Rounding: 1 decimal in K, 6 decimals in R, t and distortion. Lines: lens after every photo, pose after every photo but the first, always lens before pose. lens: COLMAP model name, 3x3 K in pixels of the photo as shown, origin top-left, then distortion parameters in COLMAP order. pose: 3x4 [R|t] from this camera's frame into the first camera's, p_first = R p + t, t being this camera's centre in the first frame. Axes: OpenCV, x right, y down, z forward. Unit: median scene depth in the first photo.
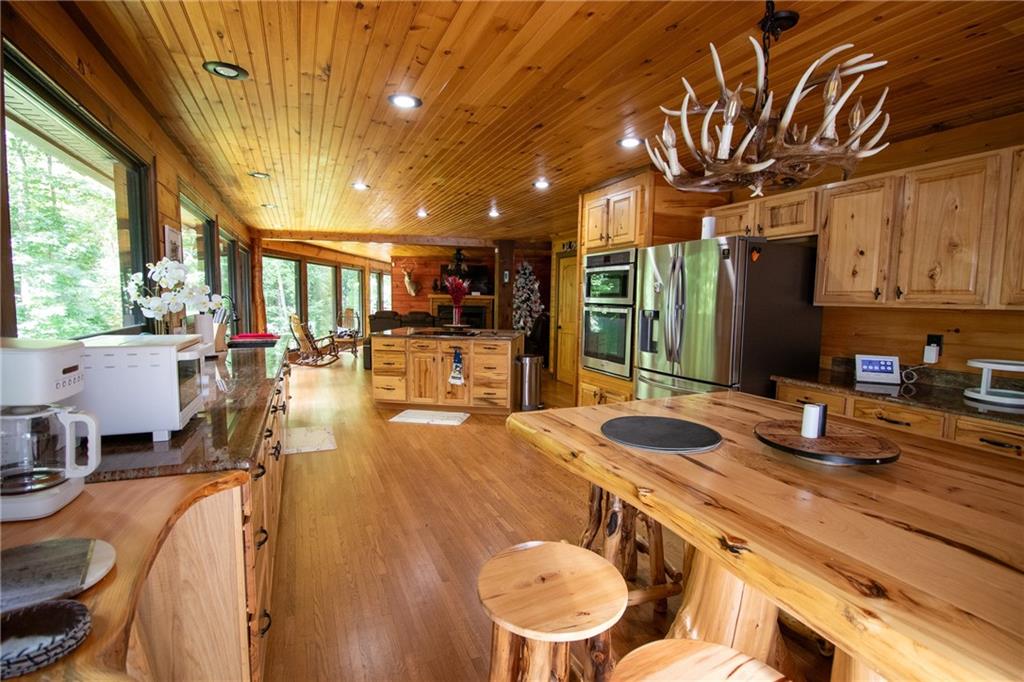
lens RADIAL K [[479.2, 0, 514.8], [0, 479.2, 343.7], [0, 0, 1]] dist [-0.012932, -0.006864]
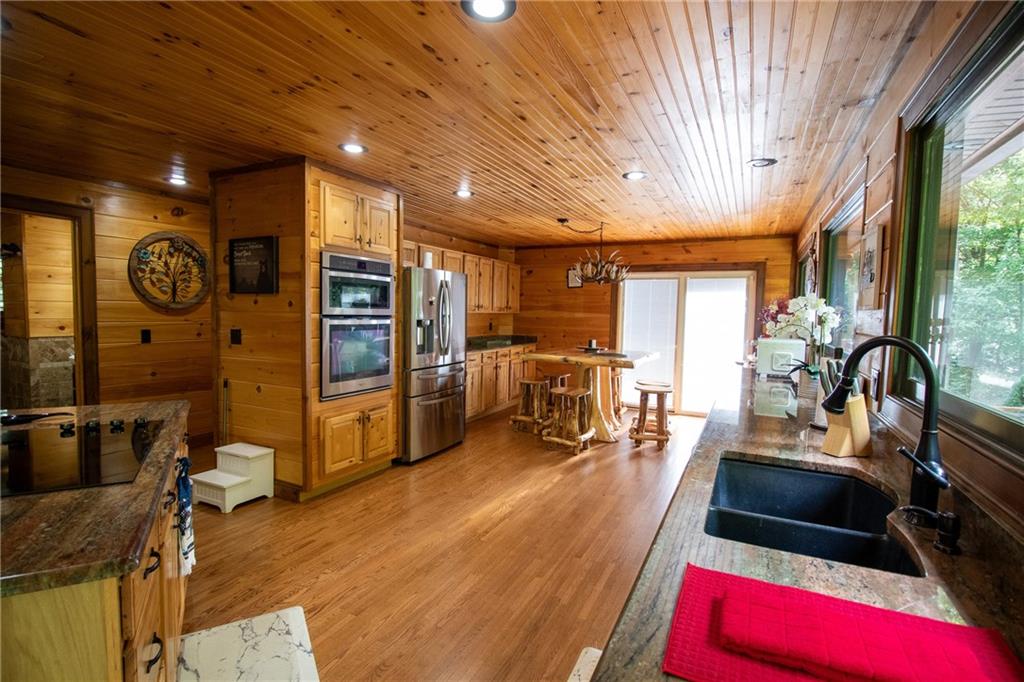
lens RADIAL K [[479.2, 0, 513.6], [0, 479.2, 340.3], [0, 0, 1]] dist [-0.012932, -0.006864]
pose [[-0.634330, -0.074800, 0.769435, -0.726541], [0.038935, 0.990954, 0.128433, -0.150552], [-0.772081, 0.111427, -0.625679, 1.438568]]
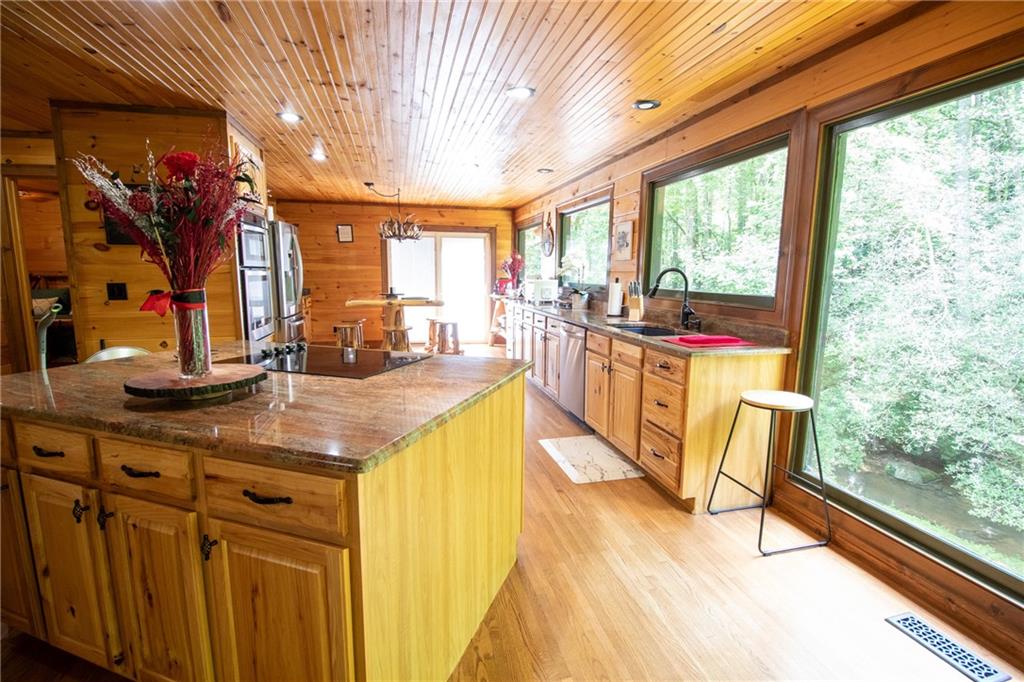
lens RADIAL K [[479.2, 0, 516.4], [0, 479.2, 342.8], [0, 0, 1]] dist [-0.012932, -0.006864]
pose [[-0.983889, -0.051510, 0.171199, -0.526961], [-0.009545, 0.971364, 0.237405, -0.178194], [-0.178525, 0.231946, -0.956206, 1.963864]]
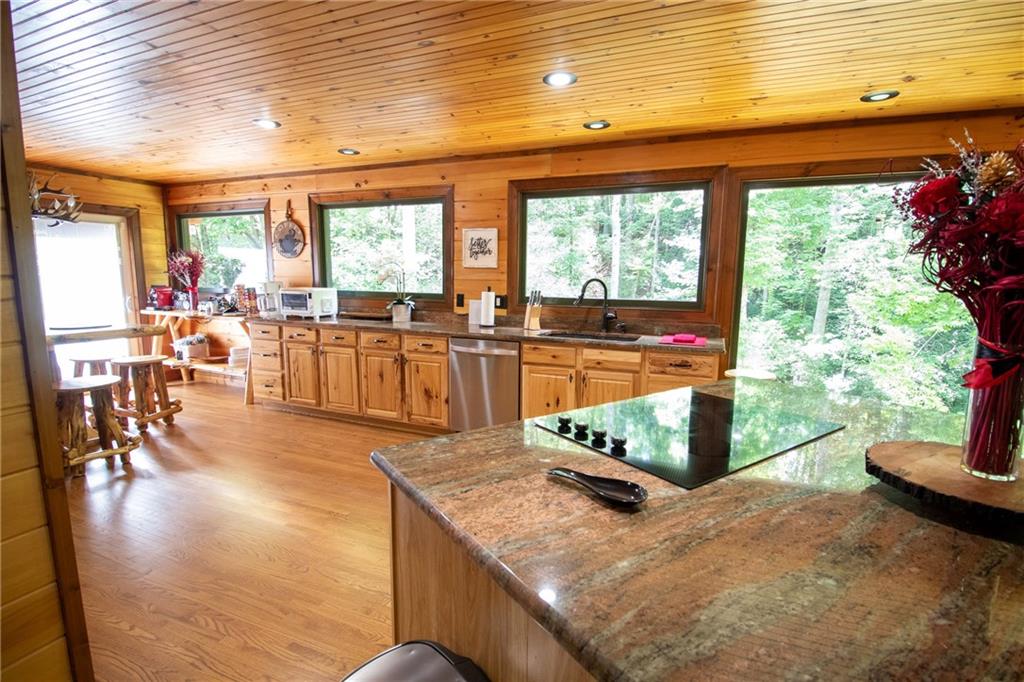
lens RADIAL K [[479.2, 0, 507.6], [0, 479.2, 344.6], [0, 0, 1]] dist [-0.012932, -0.006864]
pose [[-0.729422, 0.064157, -0.681049, 0.124349], [-0.090223, 0.977872, 0.188750, -0.142052], [0.678088, 0.199124, -0.707493, 1.640513]]
